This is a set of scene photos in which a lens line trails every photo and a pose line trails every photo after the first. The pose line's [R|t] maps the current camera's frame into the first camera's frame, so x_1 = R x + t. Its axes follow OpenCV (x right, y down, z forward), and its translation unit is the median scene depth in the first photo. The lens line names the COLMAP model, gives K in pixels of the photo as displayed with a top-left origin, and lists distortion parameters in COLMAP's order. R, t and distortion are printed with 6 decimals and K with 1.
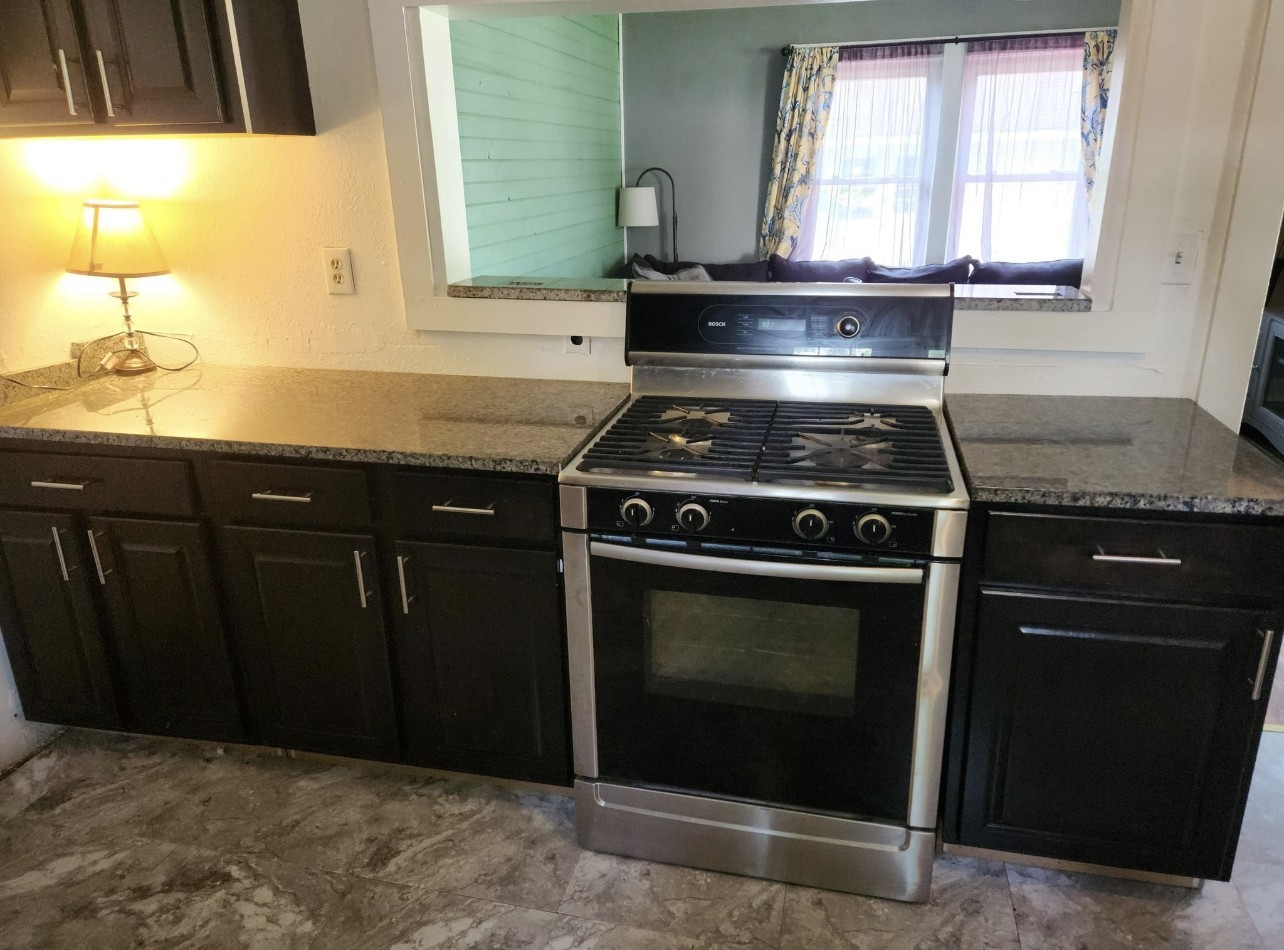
lens RADIAL K [[858.2, 0, 642.0], [0, 858.2, 475.0], [0, 0, 1]] dist [0.034523, -0.003012]
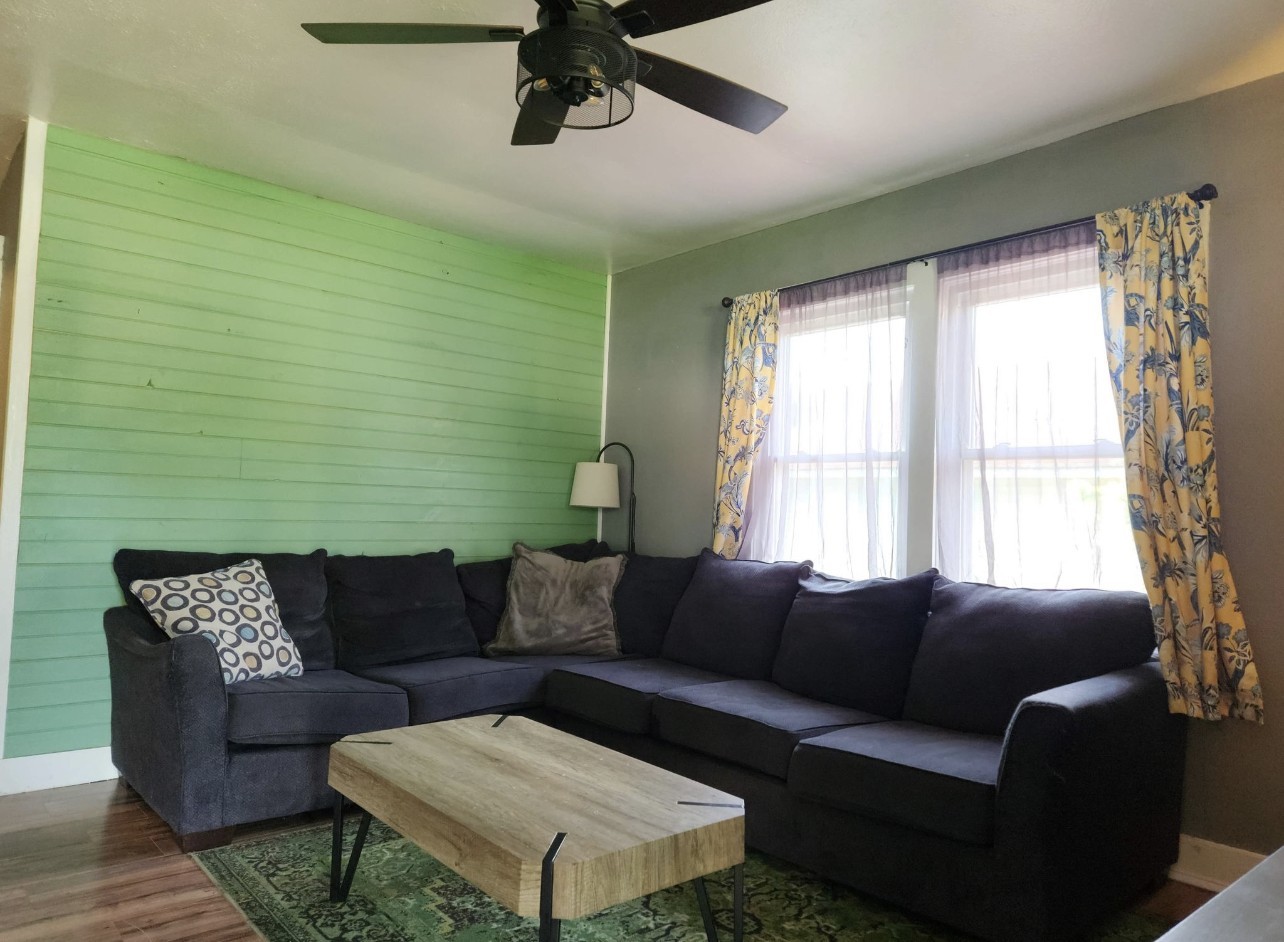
lens RADIAL K [[872.7, 0, 644.1], [0, 872.7, 497.0], [0, 0, 1]] dist [0.033493, -0.000411]
pose [[0.809623, 0.034872, -0.585913, 0.572428], [-0.247631, 0.925337, -0.287107, -0.082000], [0.532155, 0.377539, 0.757810, 0.429993]]
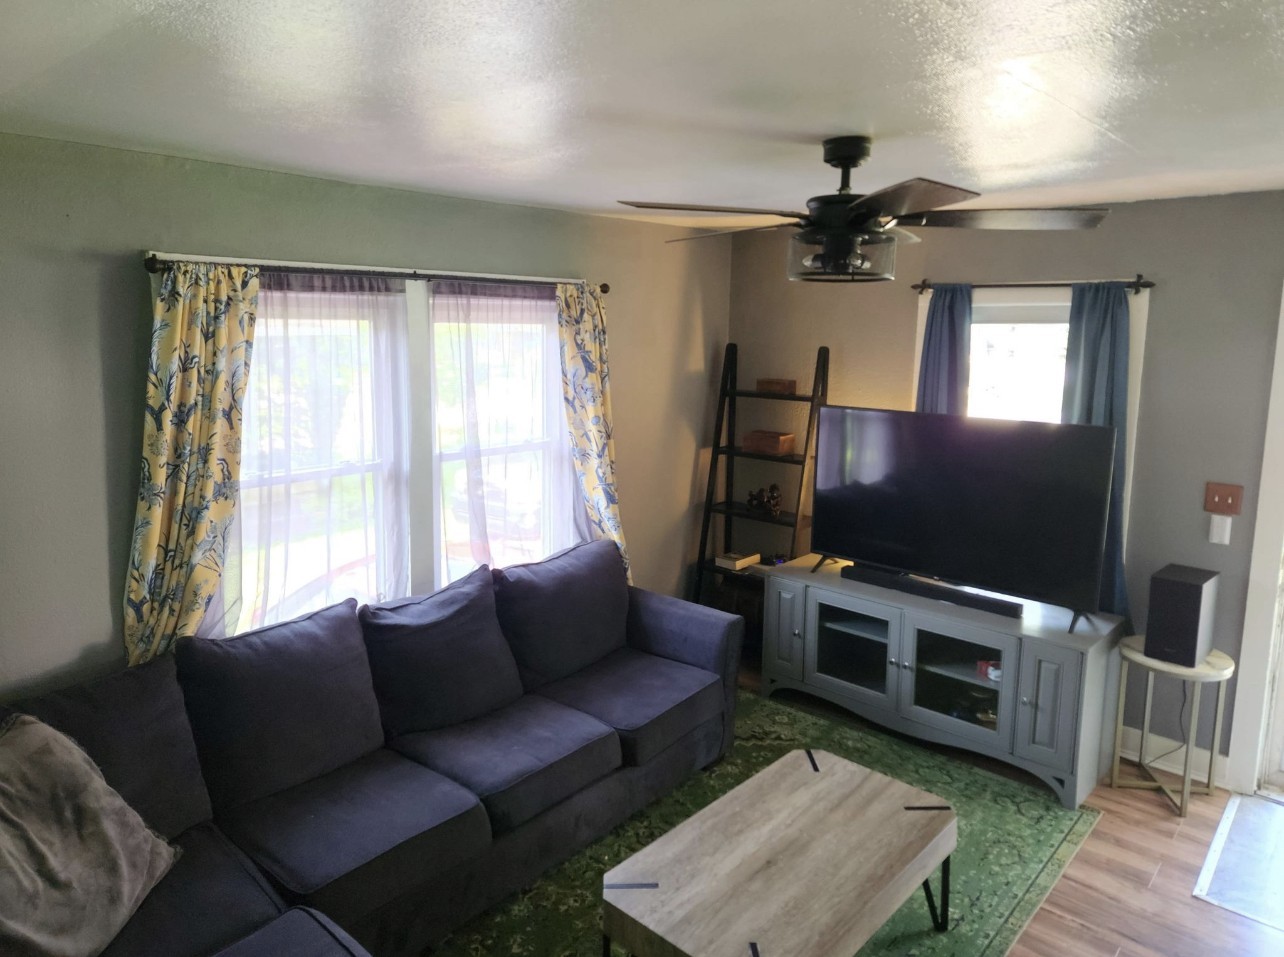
lens RADIAL K [[858.2, 0, 642.0], [0, 858.2, 478.5], [0, 0, 1]] dist [0.034523, -0.003012]
pose [[0.482401, -0.133253, 0.865756, -0.152187], [0.286179, 0.958101, -0.011993, -0.281669], [-0.827883, 0.253547, 0.500323, 0.541823]]
